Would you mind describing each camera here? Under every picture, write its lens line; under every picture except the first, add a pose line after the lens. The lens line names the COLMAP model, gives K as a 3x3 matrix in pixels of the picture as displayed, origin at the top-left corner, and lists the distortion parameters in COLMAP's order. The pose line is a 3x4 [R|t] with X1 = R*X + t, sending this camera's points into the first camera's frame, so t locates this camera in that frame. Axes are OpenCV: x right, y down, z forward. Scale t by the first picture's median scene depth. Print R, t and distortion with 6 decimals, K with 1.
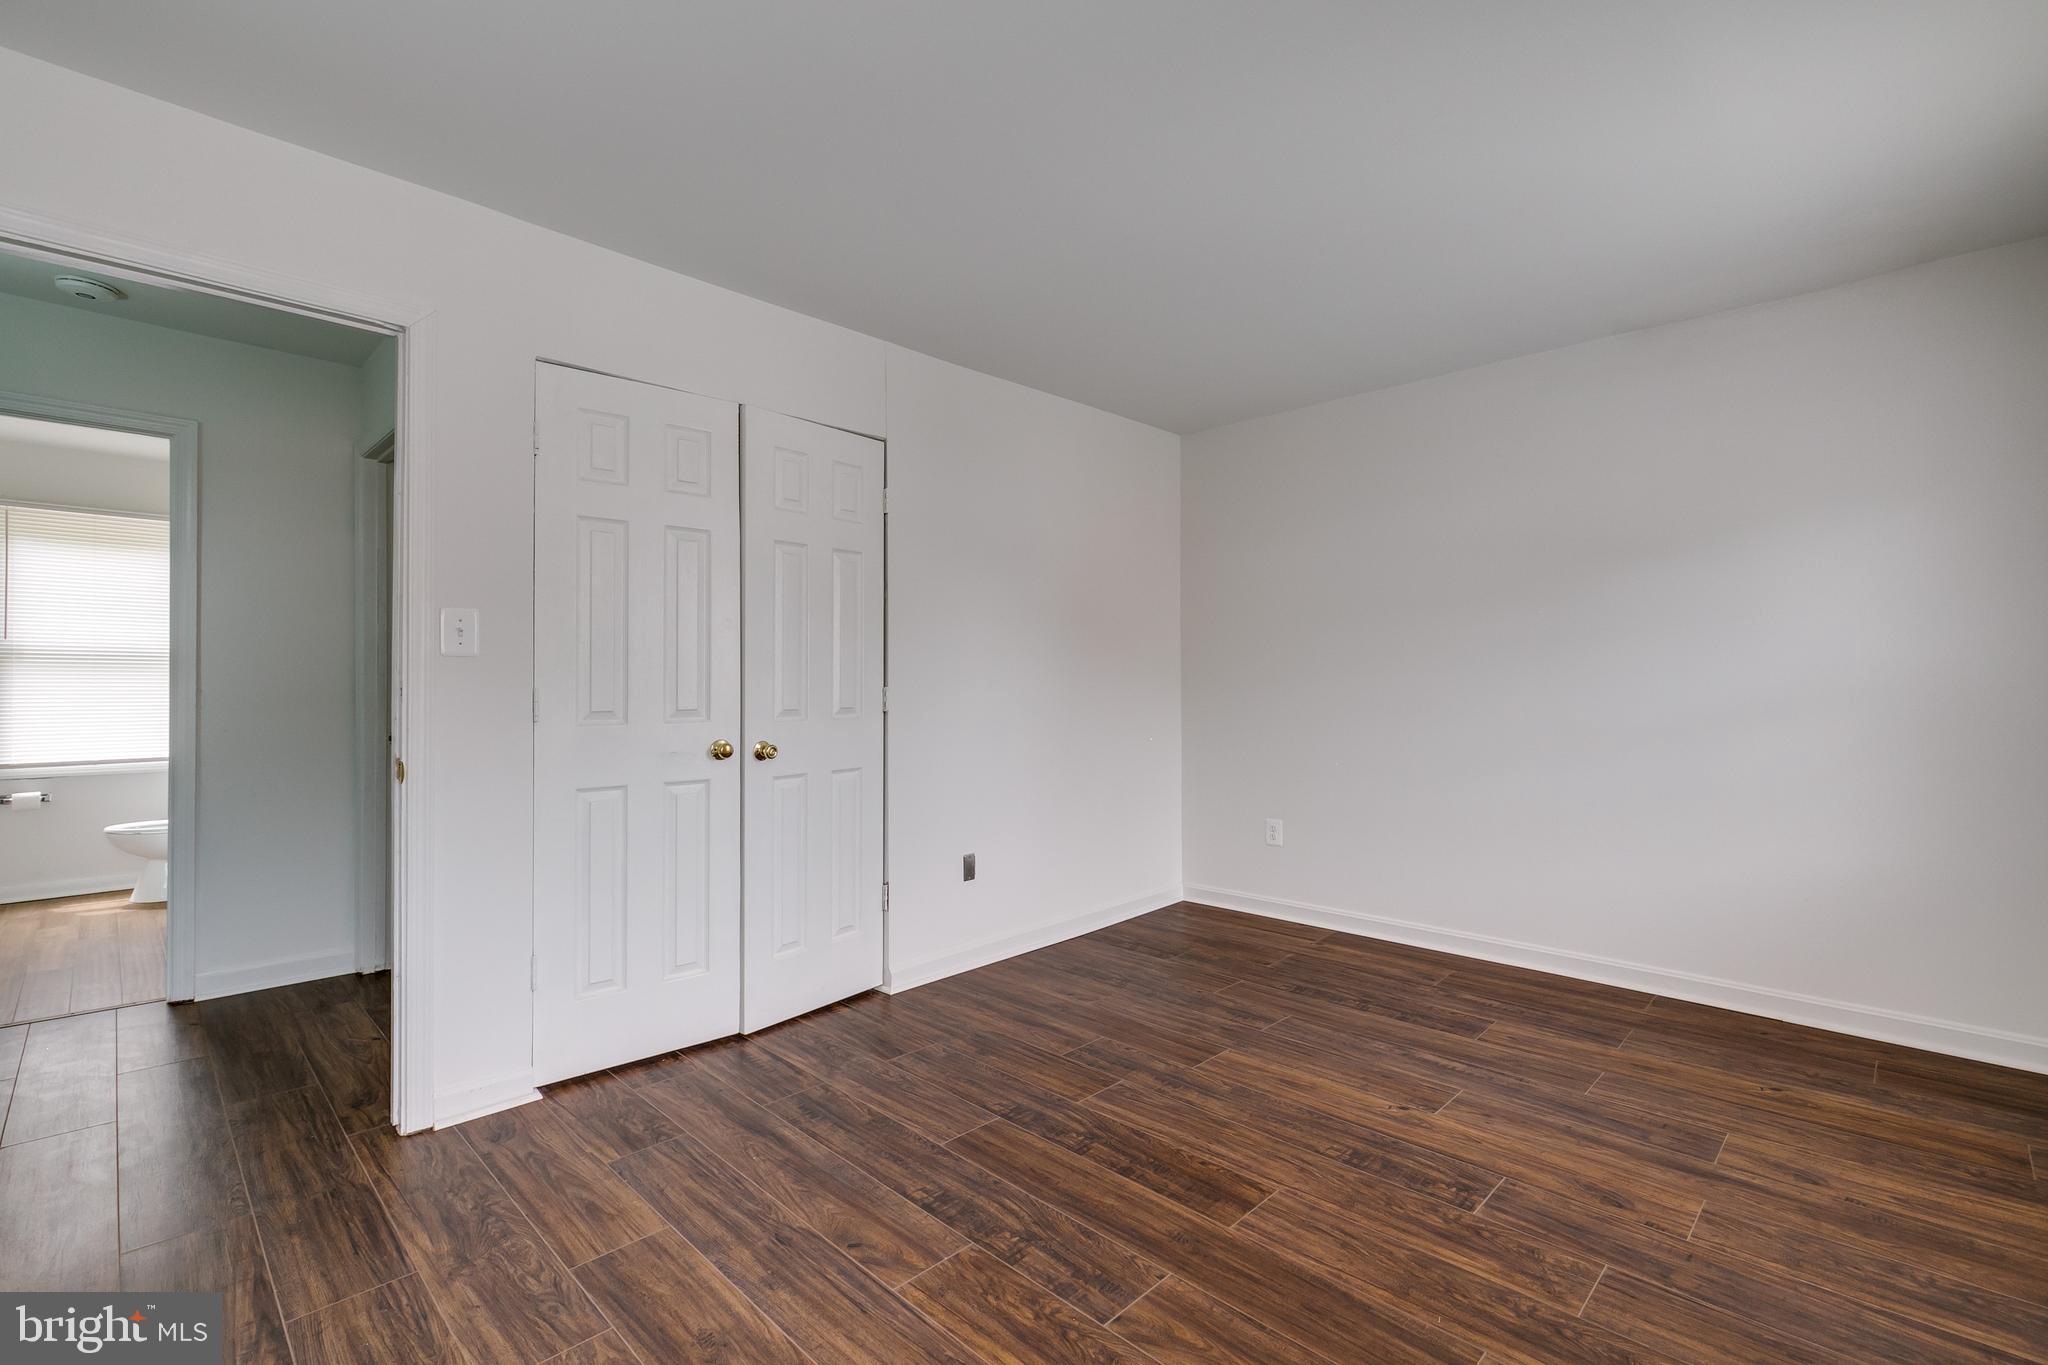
lens RADIAL K [[916.4, 0, 1031.8], [0, 916.4, 675.1], [0, 0, 1]] dist [0.007635, -0.004733]
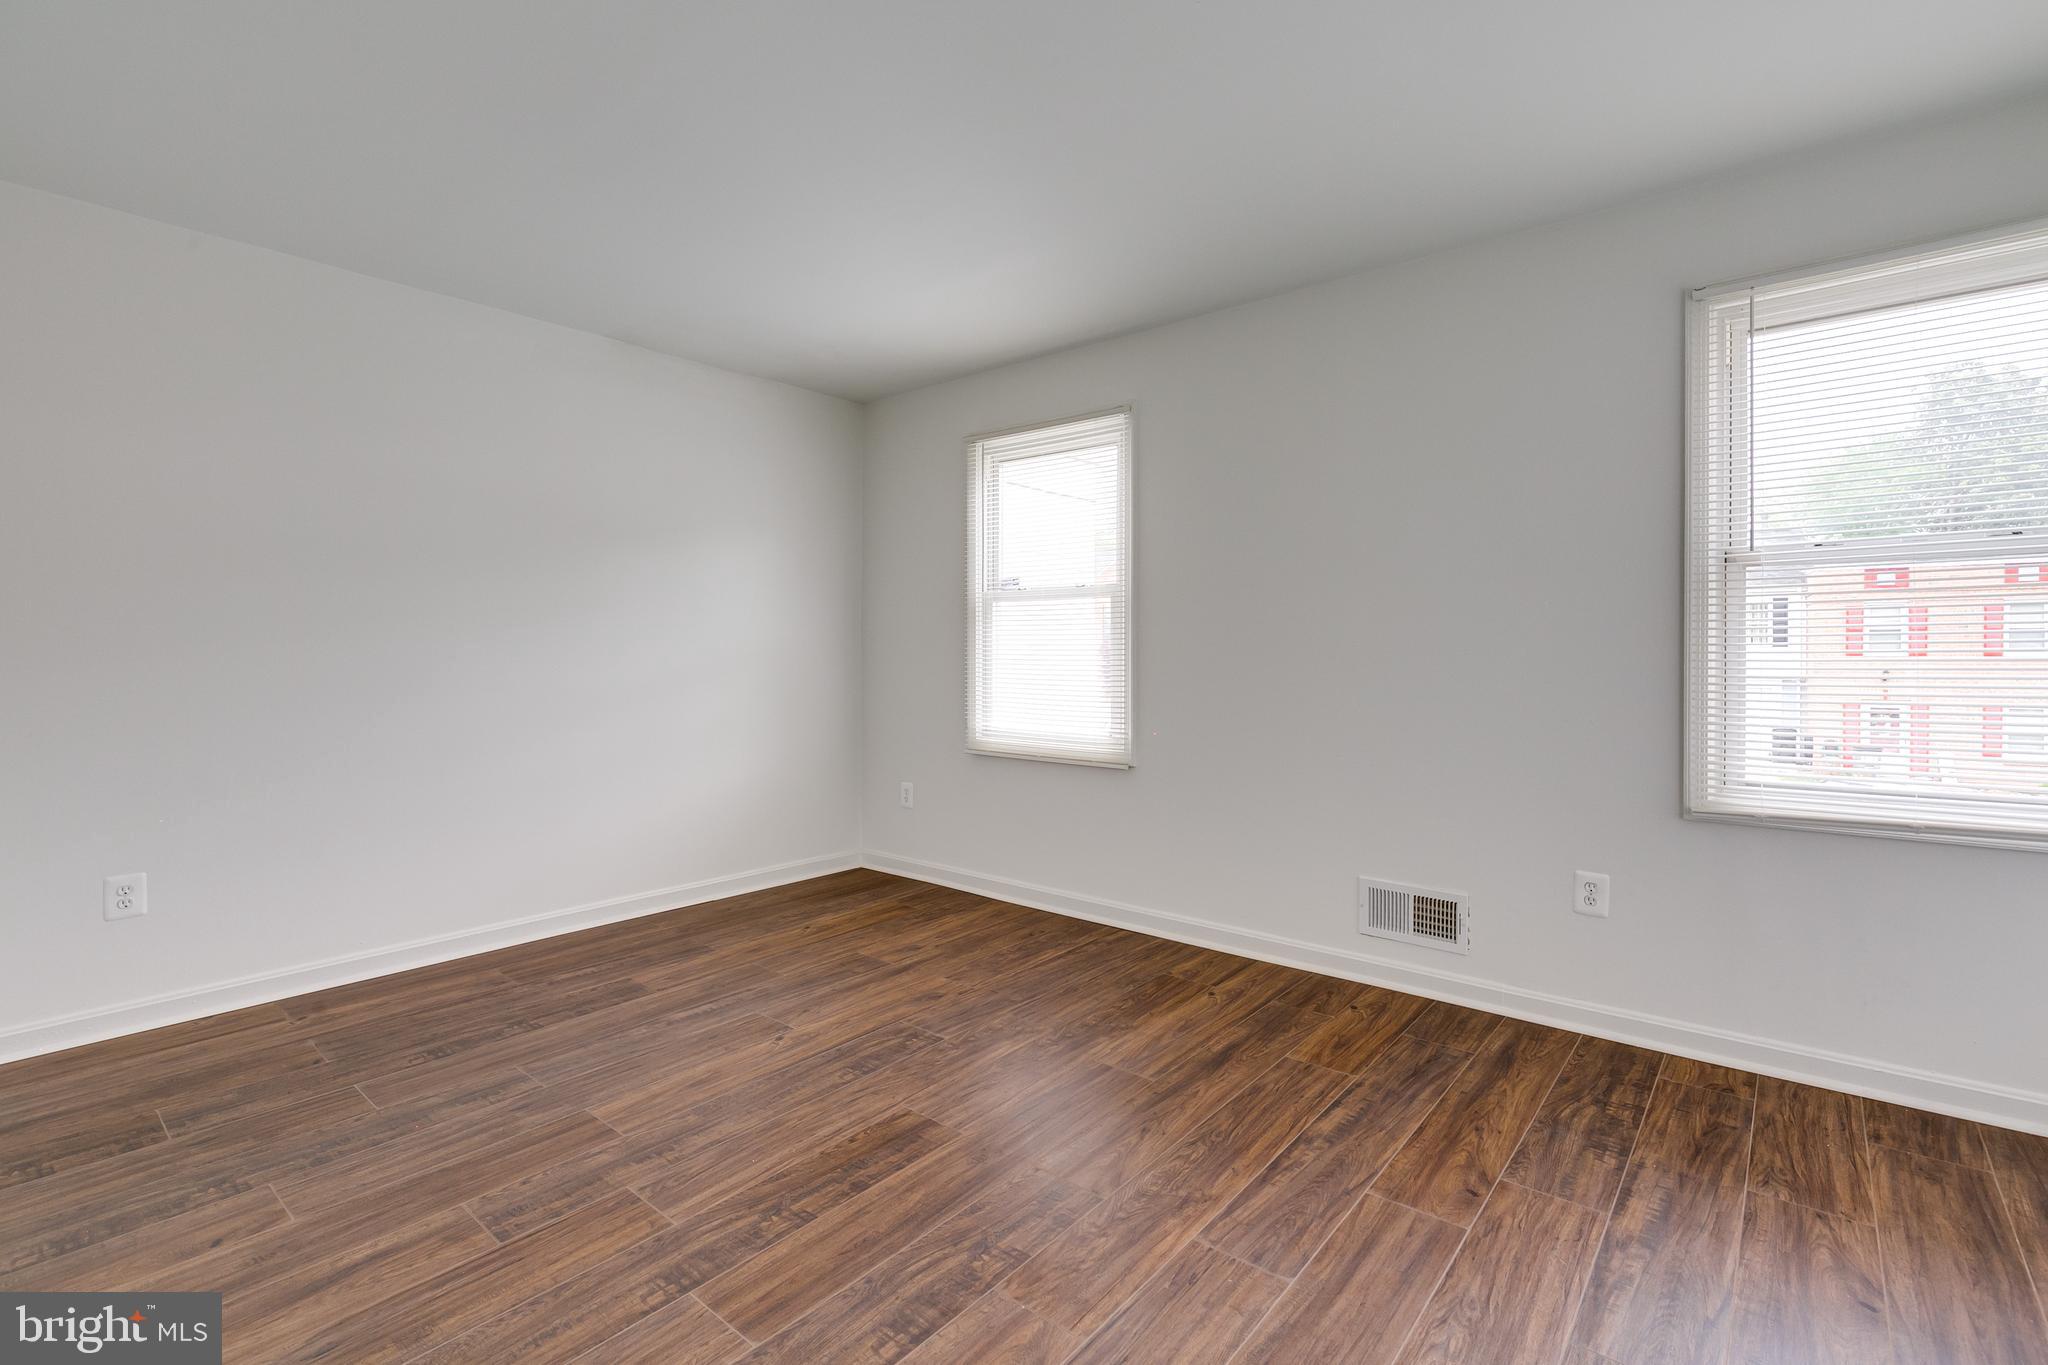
lens RADIAL K [[916.4, 0, 1031.8], [0, 916.4, 675.1], [0, 0, 1]] dist [0.007635, -0.004733]
pose [[-0.081369, -0.023478, 0.996407, -0.695882], [-0.005873, 0.999716, 0.023077, 0.008160], [-0.996667, -0.003975, -0.081484, 0.777056]]
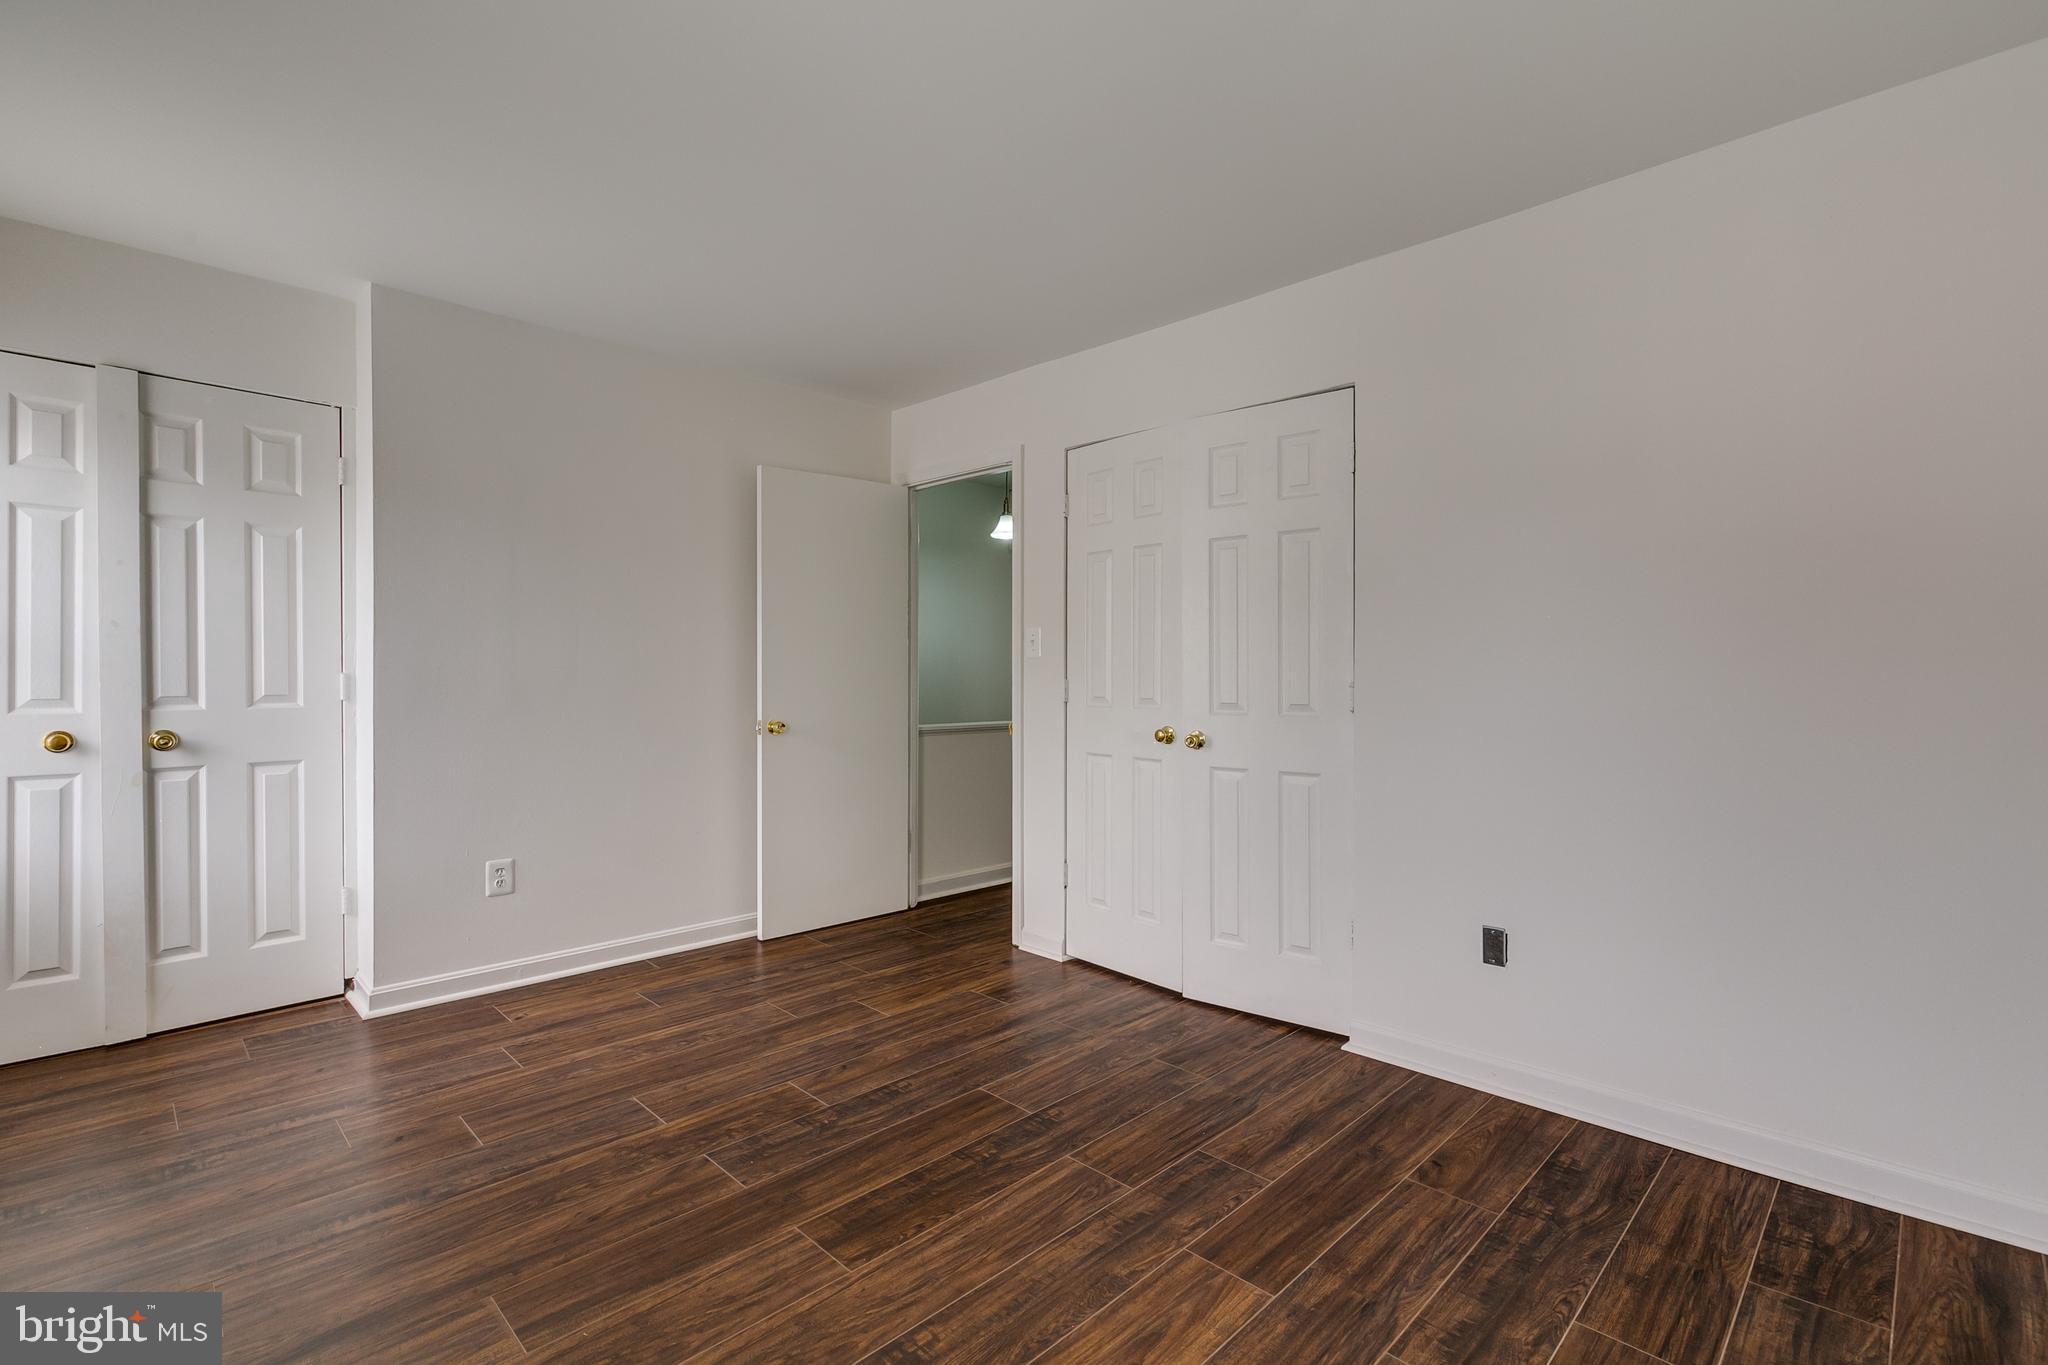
lens RADIAL K [[920.8, 0, 1031.1], [0, 920.8, 674.5], [0, 0, 1]] dist [0.009832, -0.000349]
pose [[-0.004892, 0.002215, -0.999986, 0.932131], [0.005486, 0.999983, 0.002189, 0.002812], [0.999973, -0.005476, -0.004904, 0.971265]]
